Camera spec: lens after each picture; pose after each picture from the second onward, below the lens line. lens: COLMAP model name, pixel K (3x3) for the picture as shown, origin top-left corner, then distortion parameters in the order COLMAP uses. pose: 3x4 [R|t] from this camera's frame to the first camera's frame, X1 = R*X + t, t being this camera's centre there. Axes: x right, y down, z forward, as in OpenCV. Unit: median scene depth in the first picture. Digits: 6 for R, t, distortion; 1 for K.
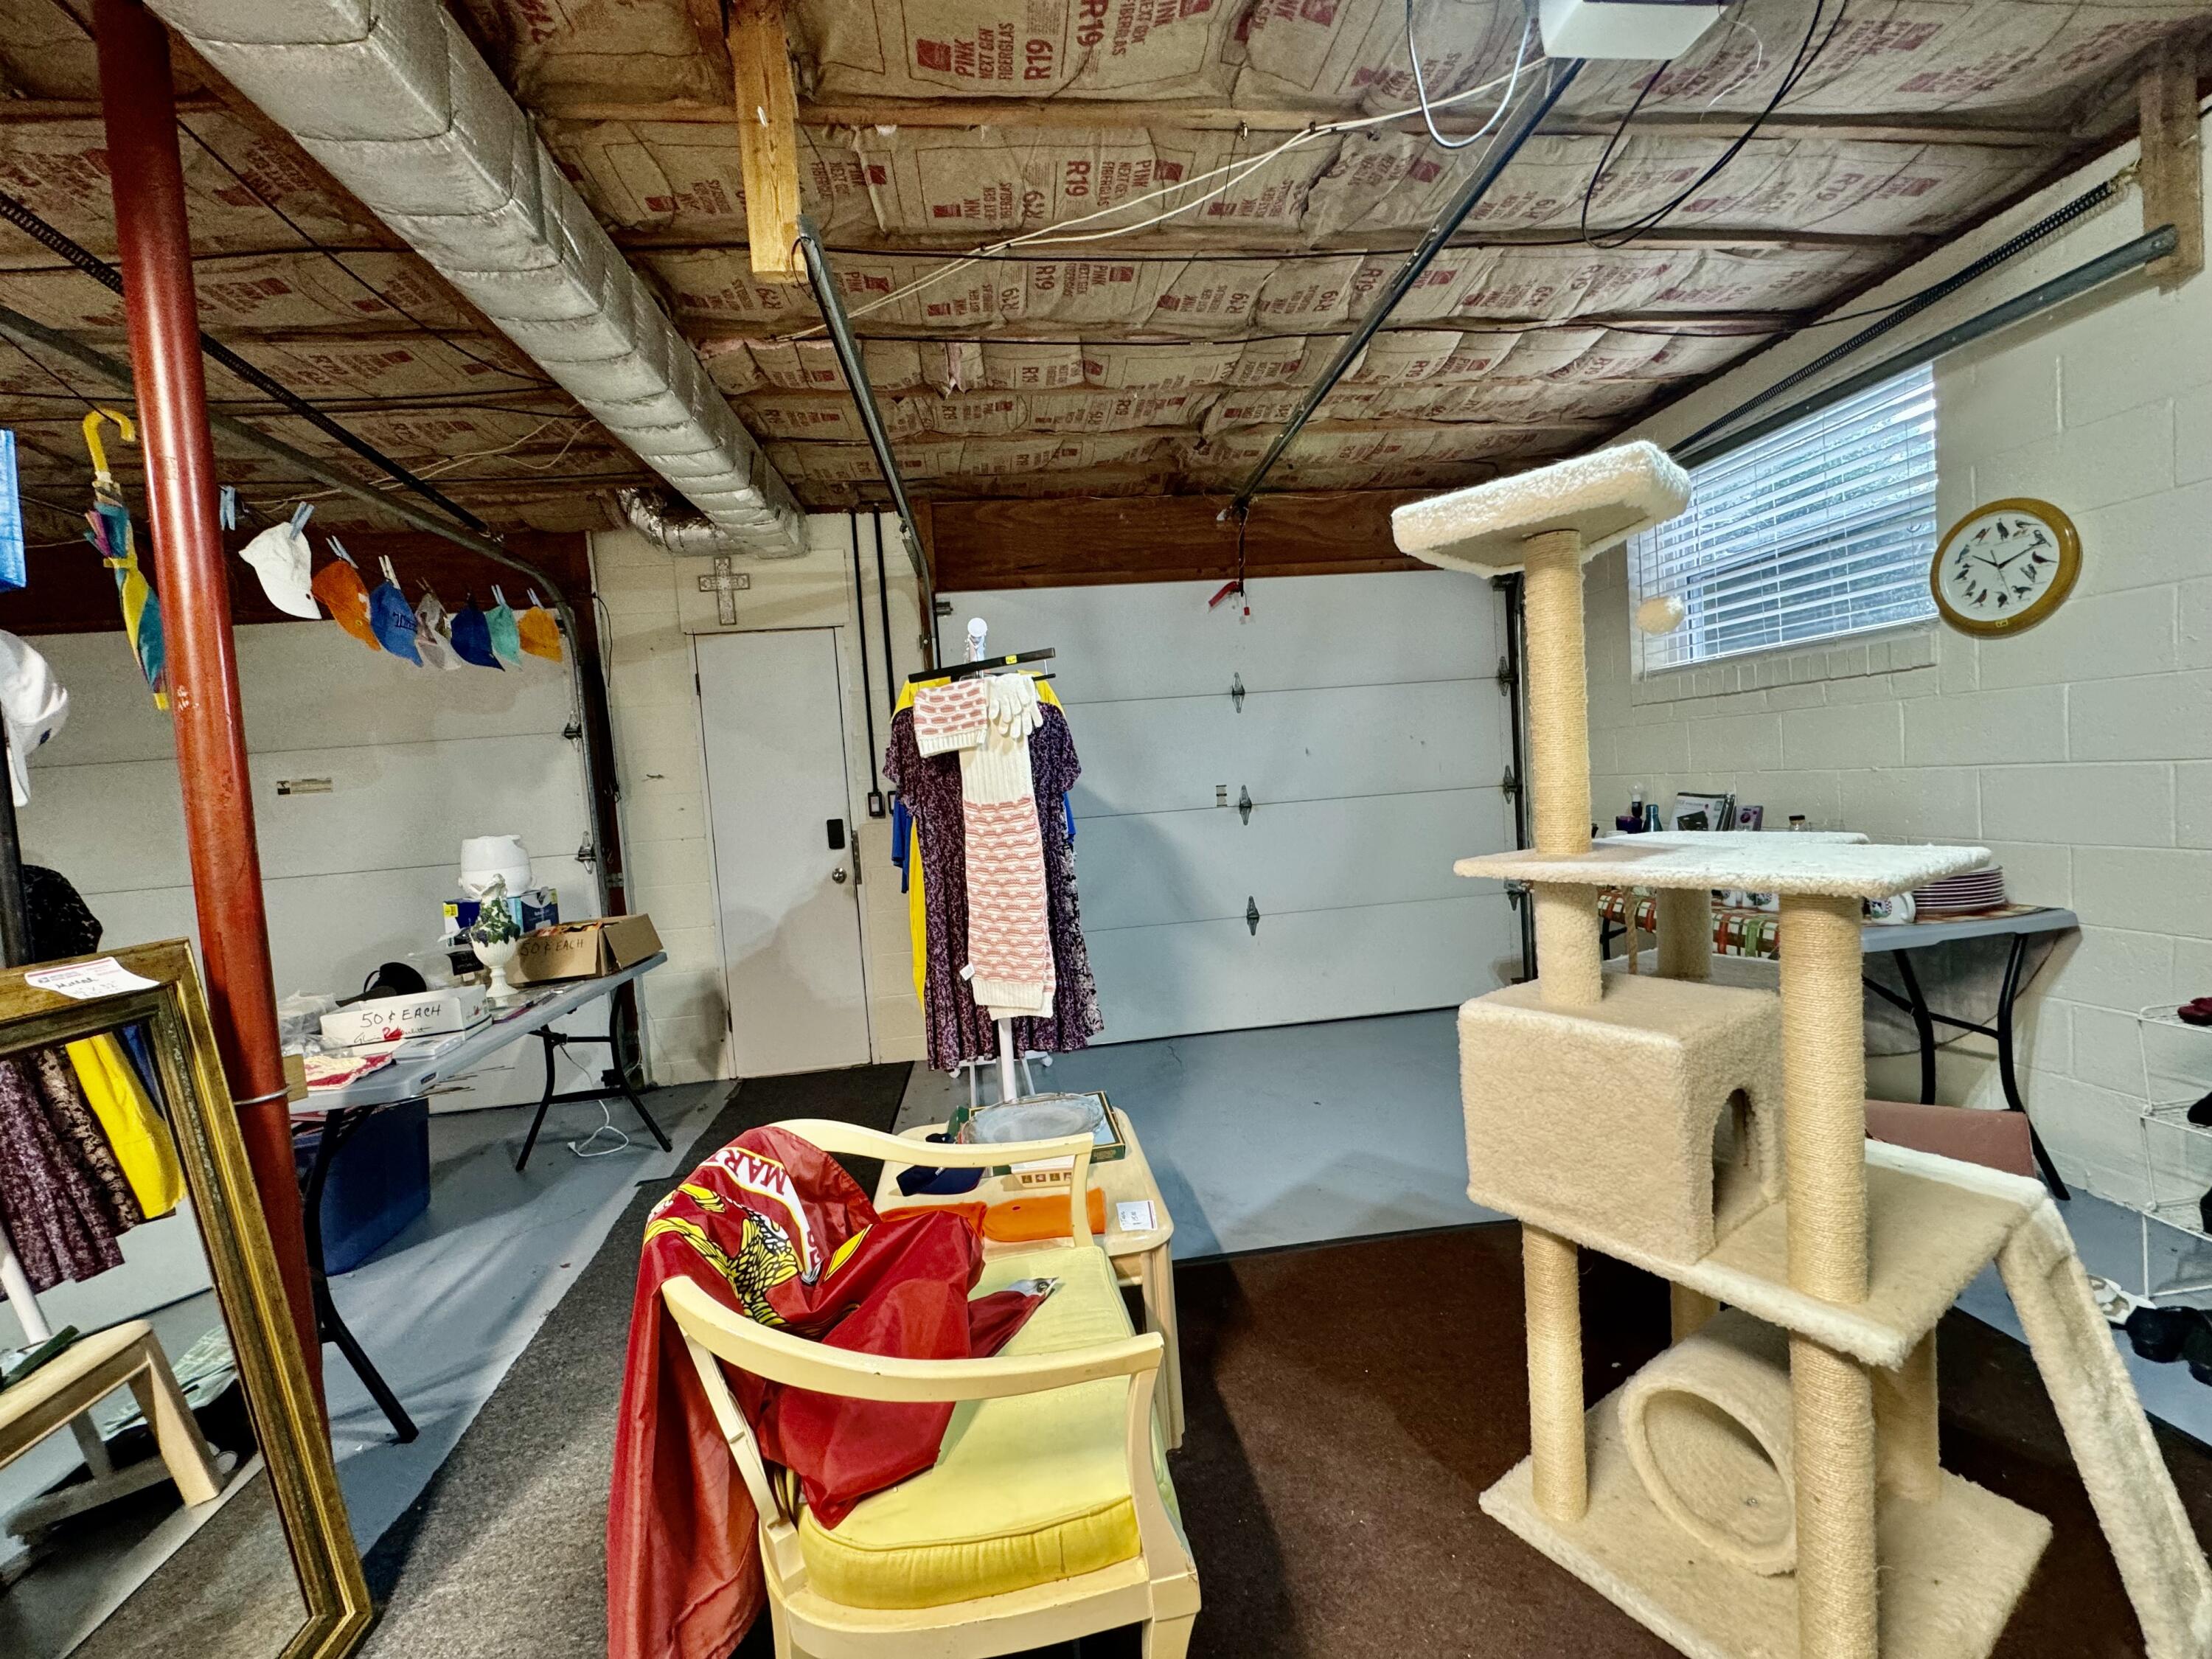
lens RADIAL K [[881.1, 0, 1106.0], [0, 881.1, 829.5], [0, 0, 1]] dist [-0.003455, 0.000304]
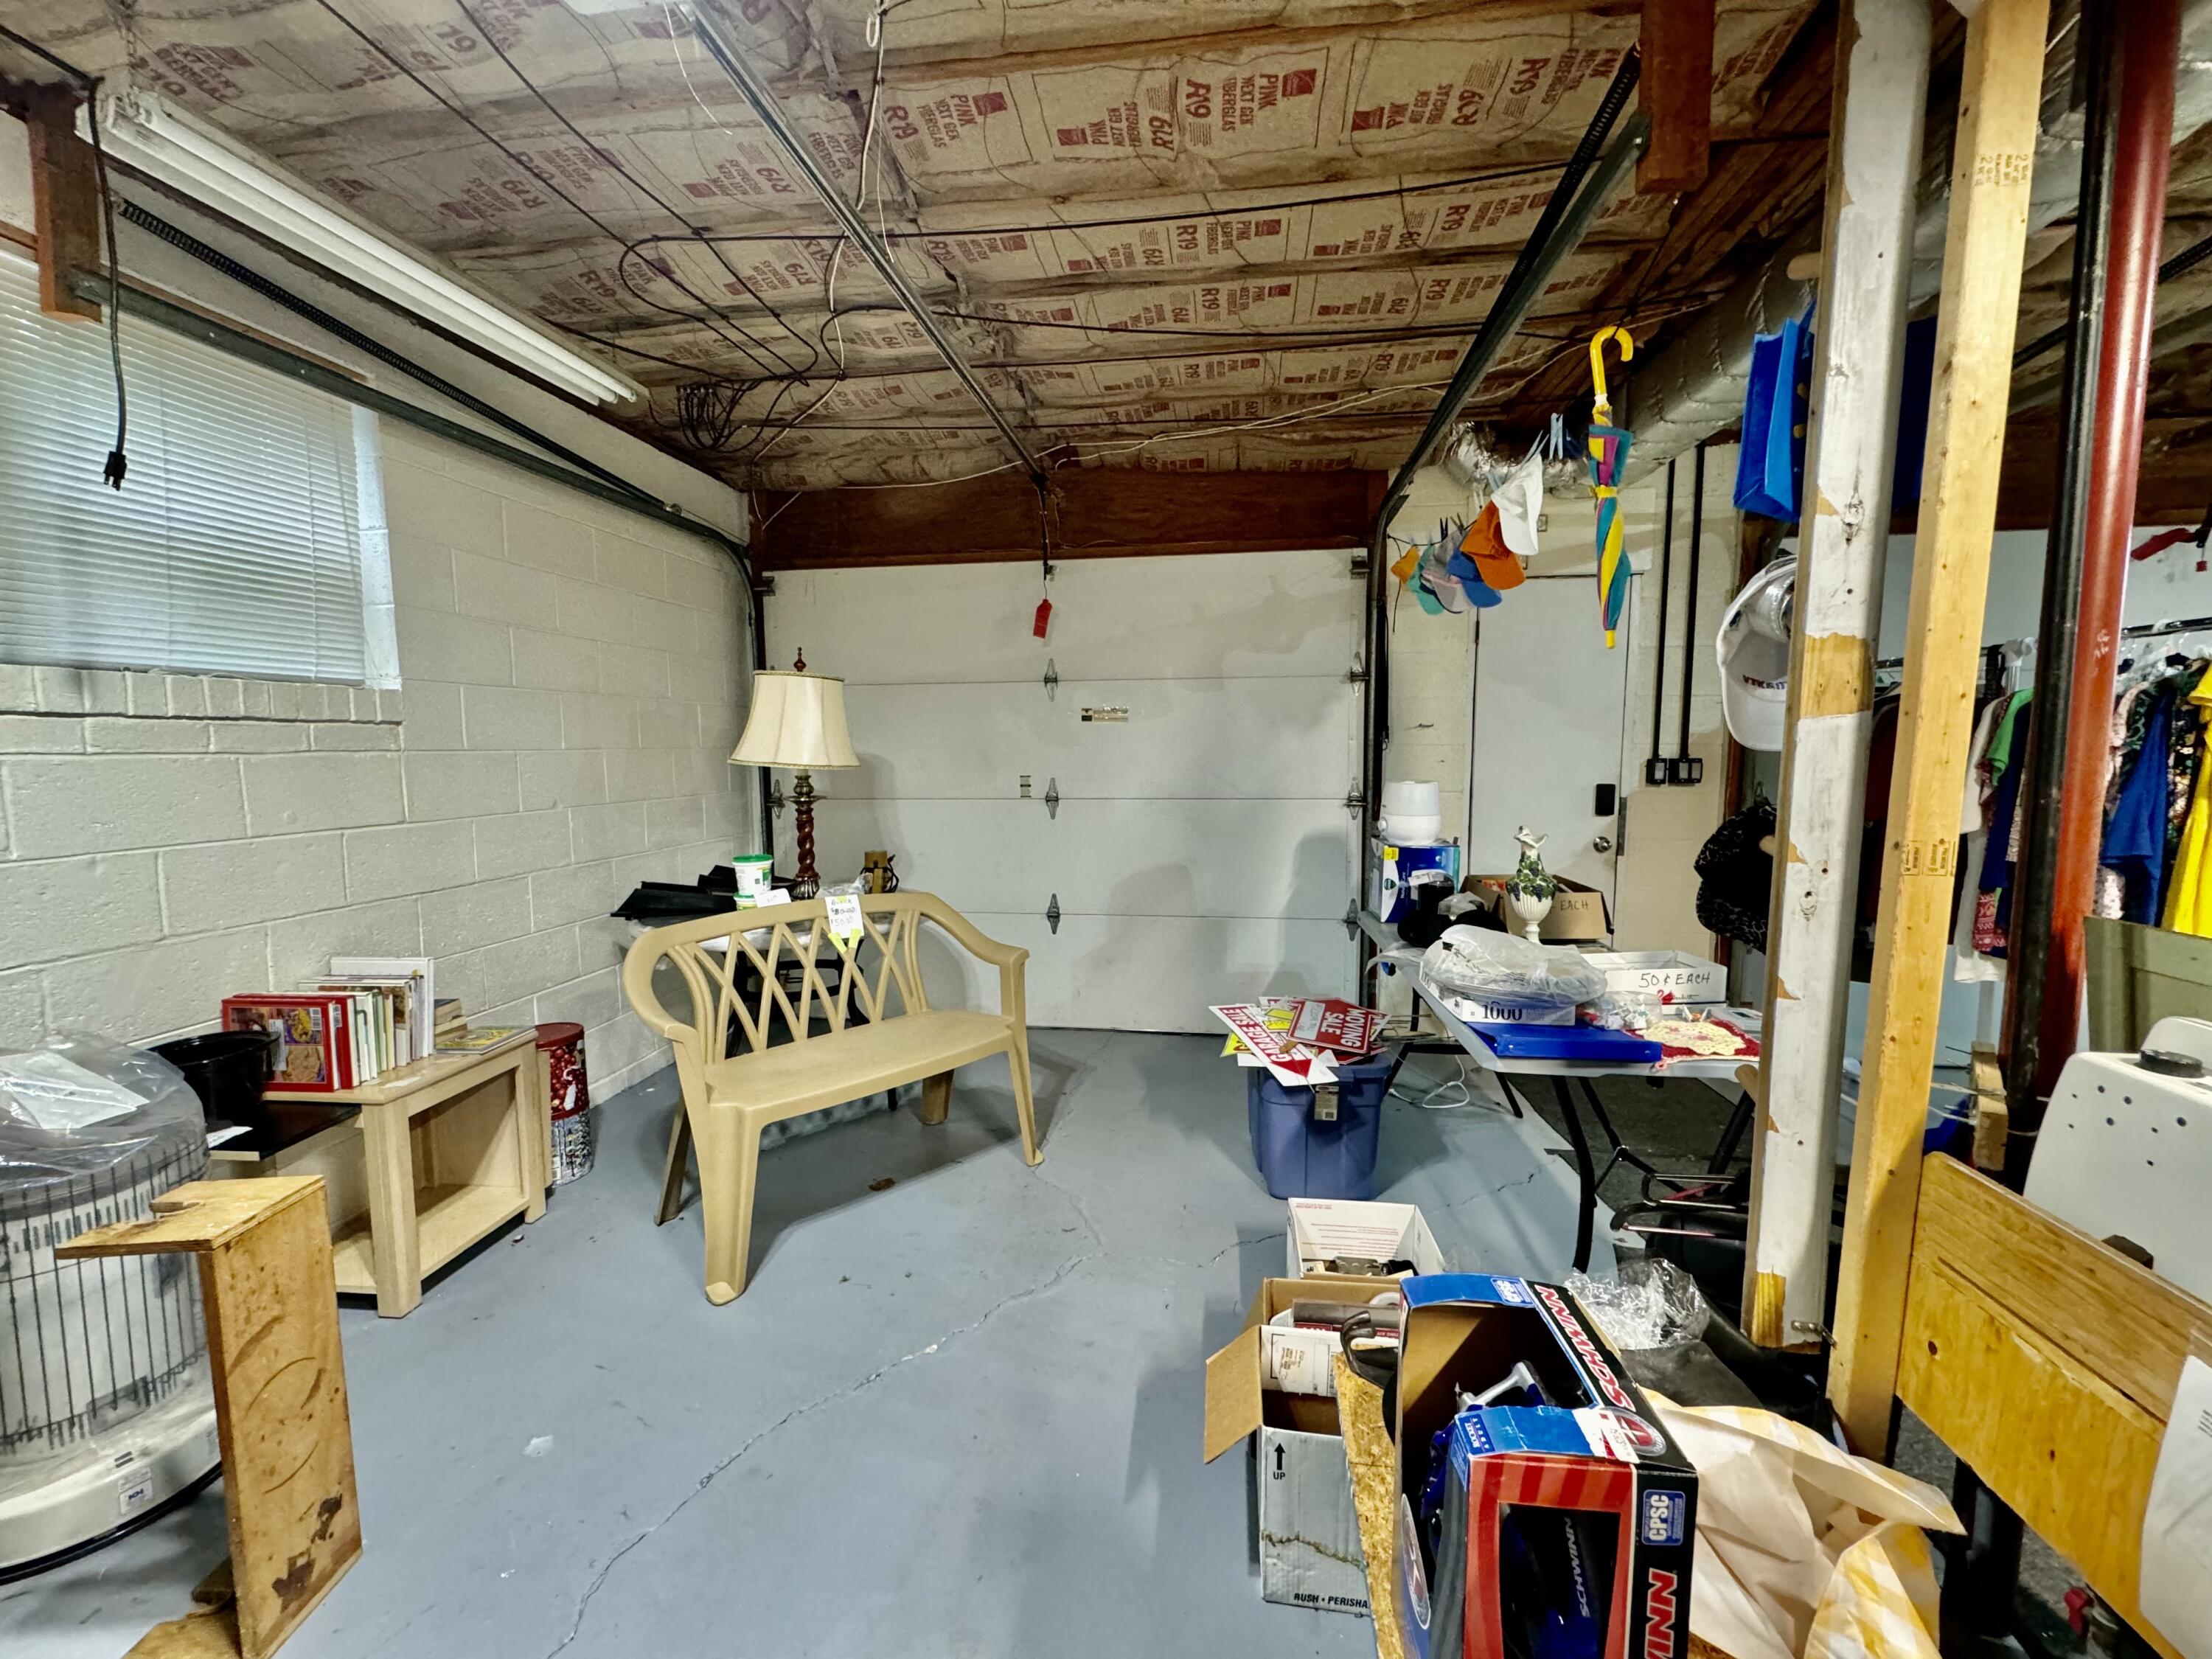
lens RADIAL K [[881.1, 0, 1106.0], [0, 881.1, 829.5], [0, 0, 1]] dist [-0.003455, 0.000304]
pose [[0.965244, 0.090284, -0.245260, -0.615205], [-0.076984, 0.995020, 0.063307, 0.019546], [0.249754, -0.042226, 0.967388, -0.035647]]
